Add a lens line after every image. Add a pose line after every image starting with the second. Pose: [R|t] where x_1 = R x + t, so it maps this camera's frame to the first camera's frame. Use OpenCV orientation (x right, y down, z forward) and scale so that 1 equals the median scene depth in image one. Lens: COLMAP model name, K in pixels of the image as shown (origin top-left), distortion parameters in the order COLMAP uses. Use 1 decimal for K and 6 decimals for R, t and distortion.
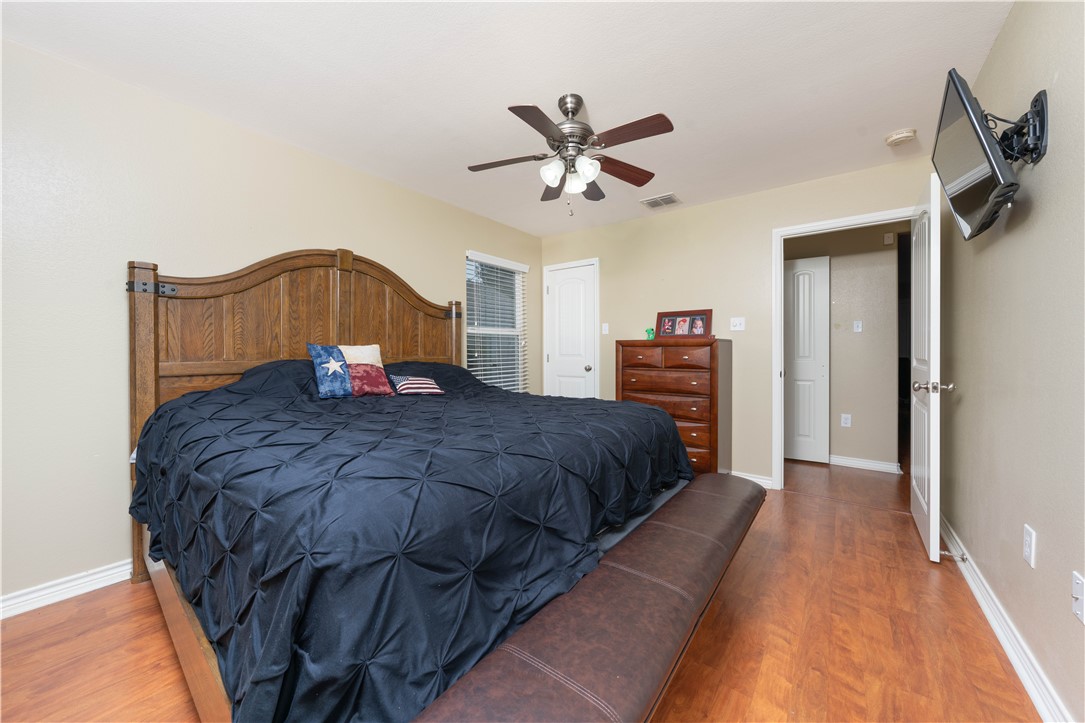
lens RADIAL K [[373.2, 0, 539.2], [0, 373.2, 354.4], [0, 0, 1]] dist [-0.000462, -0.000045]
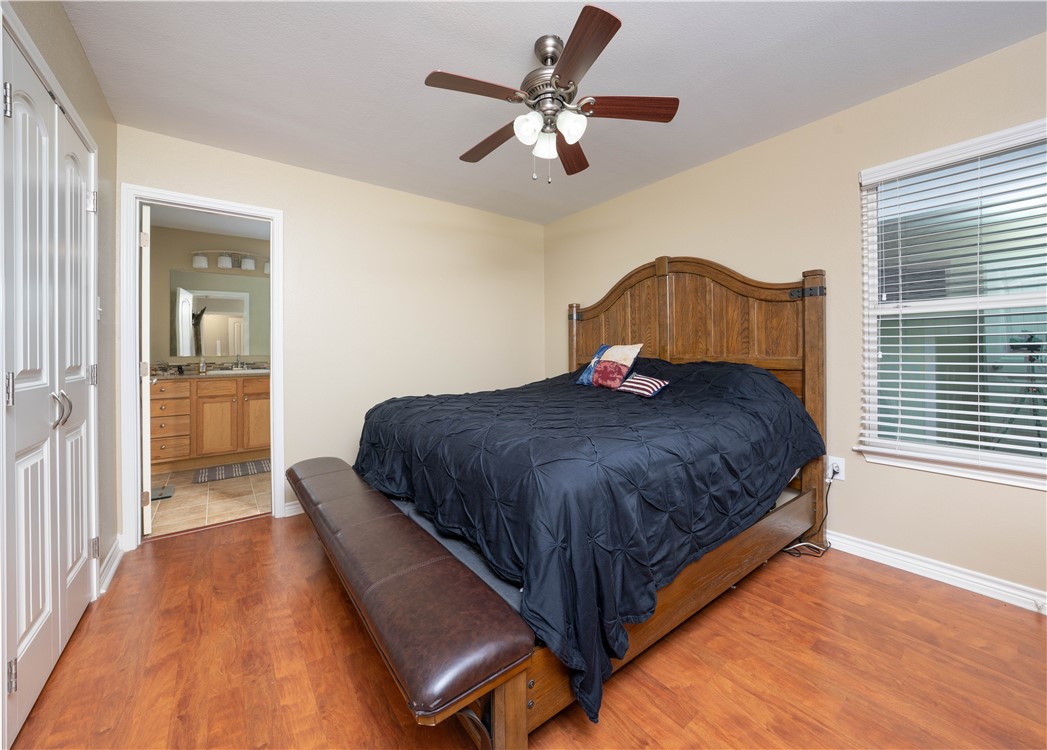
lens RADIAL K [[408.0, 0, 521.2], [0, 408.0, 349.1], [0, 0, 1]] dist [-0.000067, 0.000046]
pose [[-0.246688, 0.004839, -0.969083, 0.764697], [0.002346, 0.999988, 0.004396, -0.016471], [0.969092, -0.001189, -0.246697, 0.924576]]
